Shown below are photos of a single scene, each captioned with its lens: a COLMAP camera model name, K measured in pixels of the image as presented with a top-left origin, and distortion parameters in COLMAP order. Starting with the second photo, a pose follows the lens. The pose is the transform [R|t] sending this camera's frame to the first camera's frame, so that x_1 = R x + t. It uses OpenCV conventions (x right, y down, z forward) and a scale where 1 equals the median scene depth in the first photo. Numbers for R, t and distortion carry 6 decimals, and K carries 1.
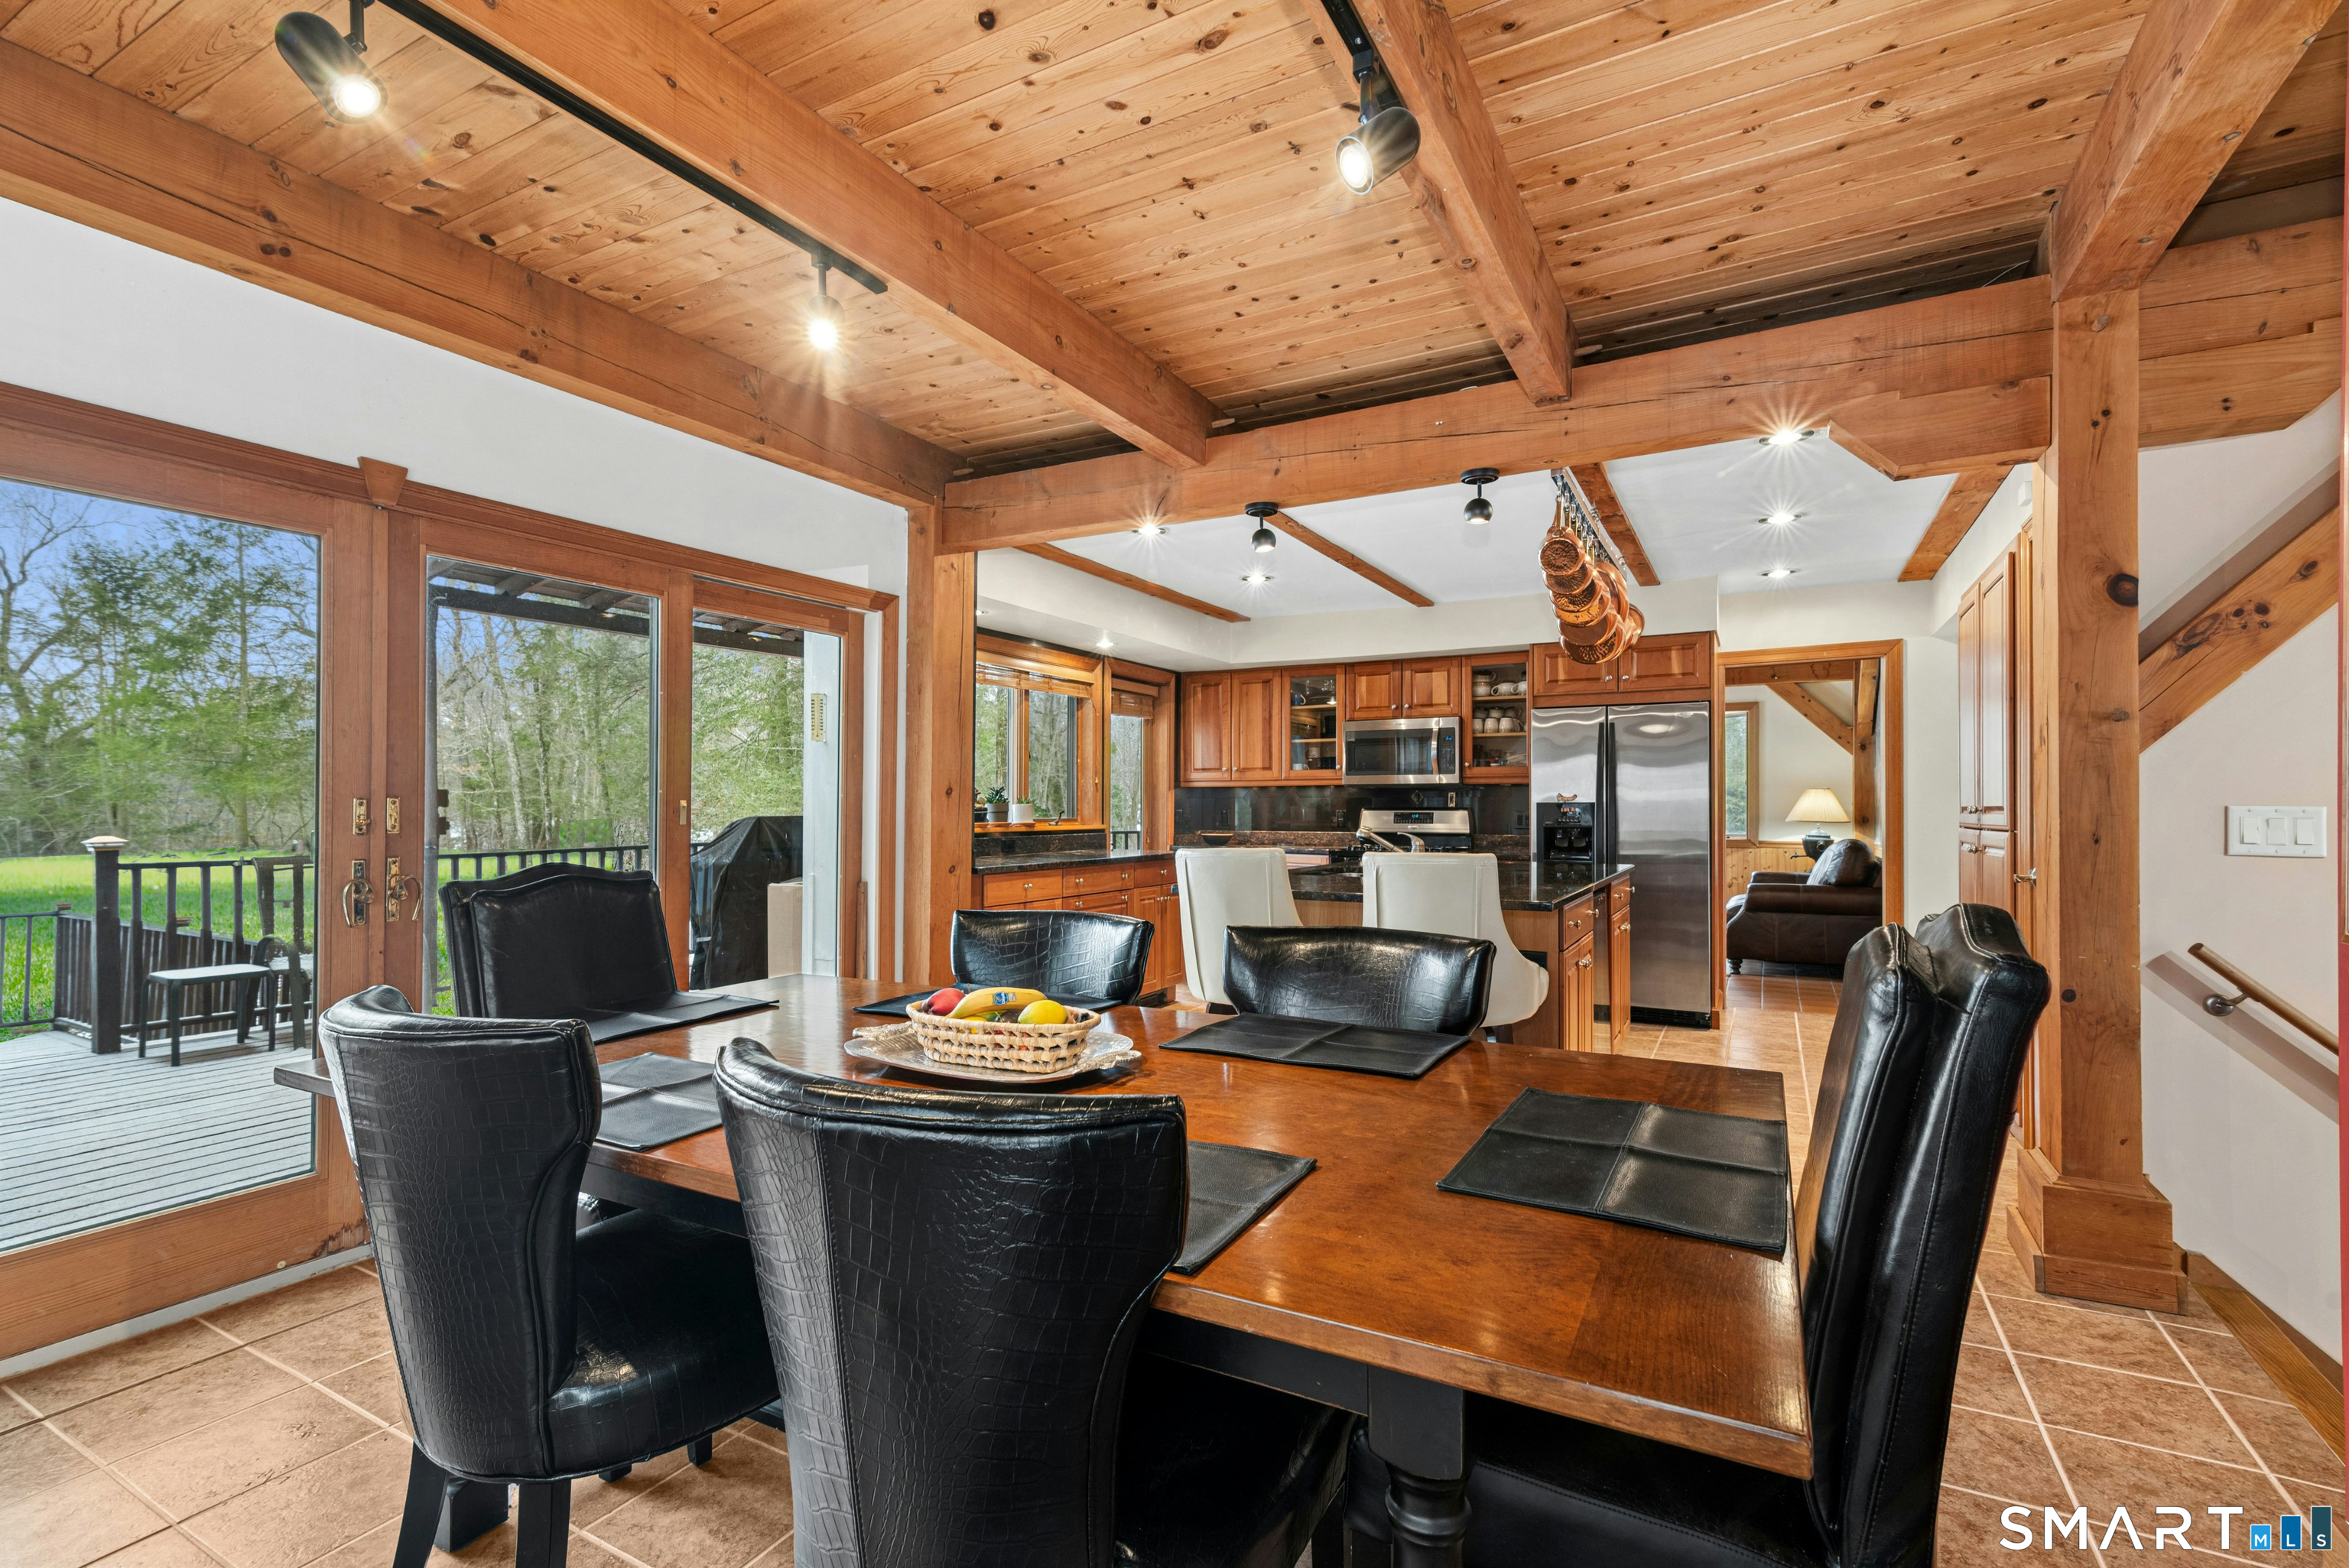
lens RADIAL K [[1072.2, 0, 1185.4], [0, 1072.2, 797.1], [0, 0, 1]] dist [0.016124, -0.000039]
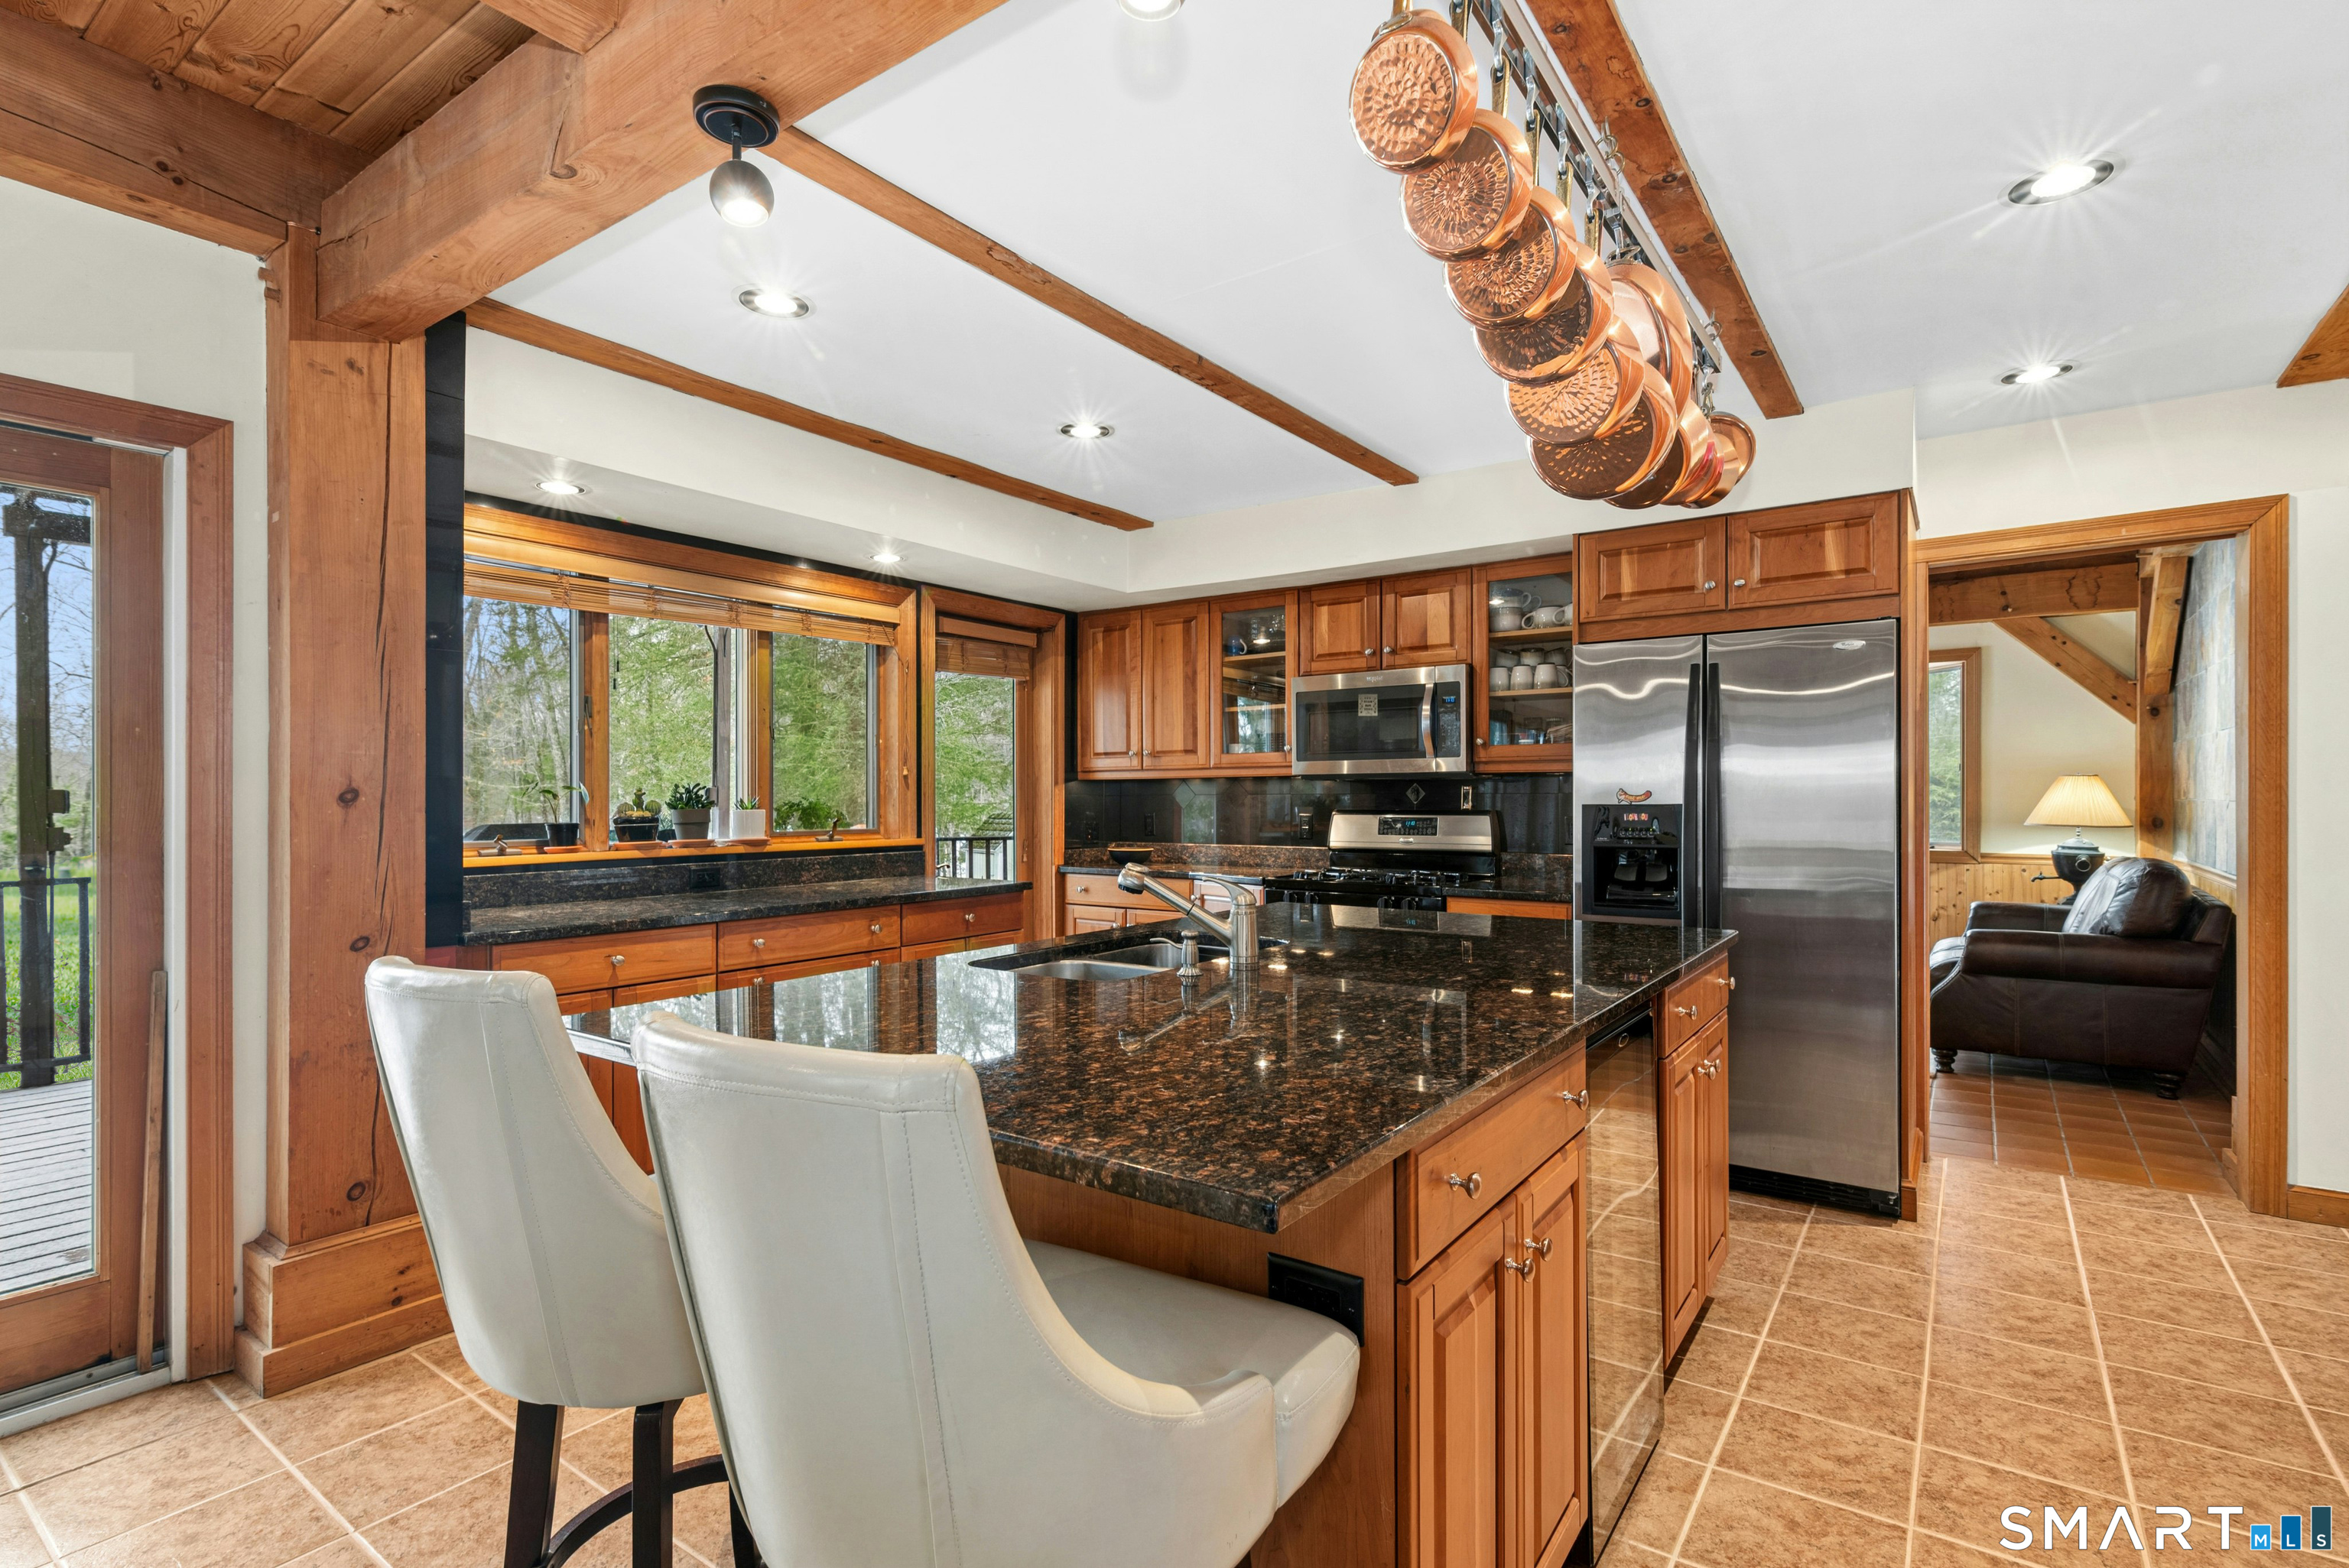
lens RADIAL K [[1124.2, 0, 1175.8], [0, 1124.2, 798.0], [0, 0, 1]] dist [0.006571, -0.000693]
pose [[0.992551, -0.003877, -0.121768, 0.163350], [0.005063, 0.999943, 0.009432, -0.004808], [0.121725, -0.009978, 0.992514, 0.328735]]
